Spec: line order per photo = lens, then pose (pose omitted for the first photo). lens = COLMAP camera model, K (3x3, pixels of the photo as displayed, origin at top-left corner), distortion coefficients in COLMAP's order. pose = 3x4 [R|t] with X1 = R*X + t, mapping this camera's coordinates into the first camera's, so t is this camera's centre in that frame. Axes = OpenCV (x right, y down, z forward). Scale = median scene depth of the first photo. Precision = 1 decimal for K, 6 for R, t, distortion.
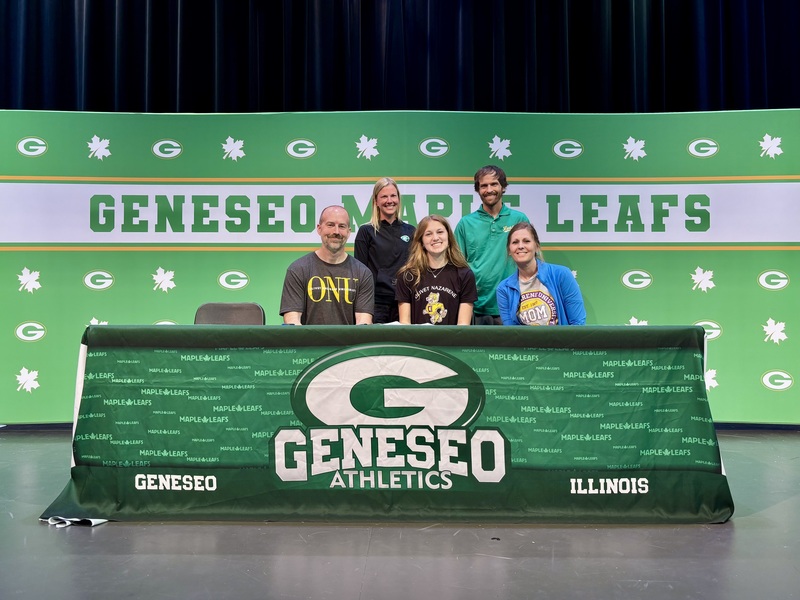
lens RADIAL K [[621.5, 0, 402.3], [0, 621.5, 313.8], [0, 0, 1]] dist [-0.000069, -0.005485]
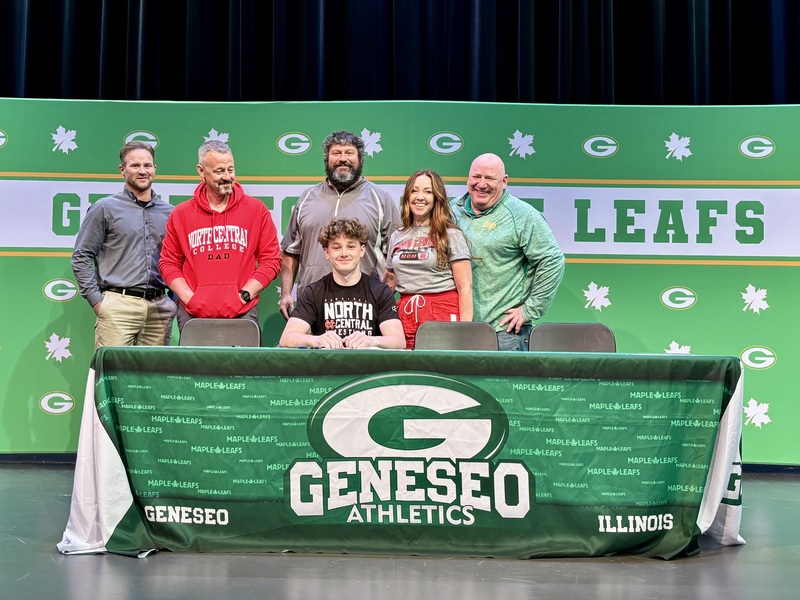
lens RADIAL K [[856.8, 0, 375.1], [0, 856.8, 281.6], [0, 0, 1]] dist [0.031038, -0.034692]
pose [[0.999911, 0.012327, -0.005058, -0.070152], [-0.012540, 0.998929, -0.044537, -0.032386], [0.004504, 0.044597, 0.998995, -0.340908]]
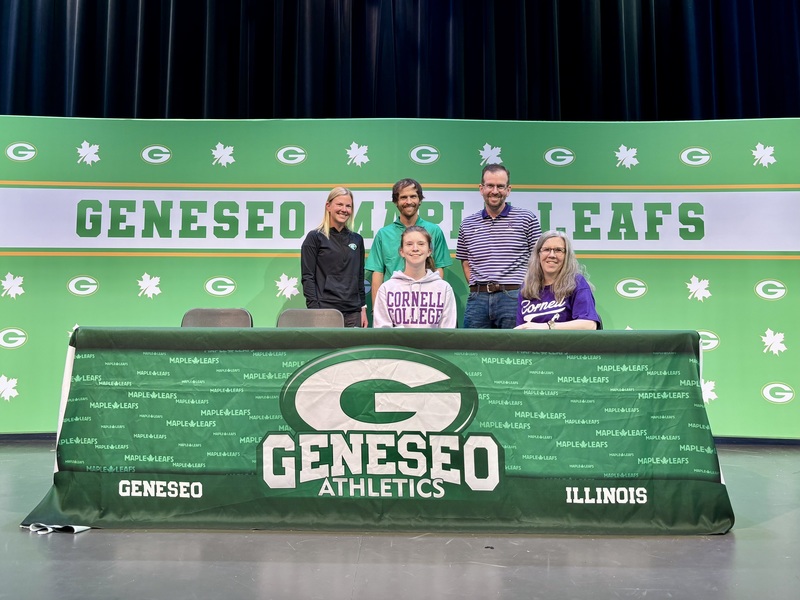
lens RADIAL K [[648.7, 0, 387.2], [0, 648.7, 284.0], [0, 0, 1]] dist [-0.006580, -0.011231]
pose [[0.999980, 0.005618, -0.002734, -0.008277], [-0.005795, 0.997572, -0.069394, 0.019426], [0.002337, 0.069409, 0.997586, -0.034096]]
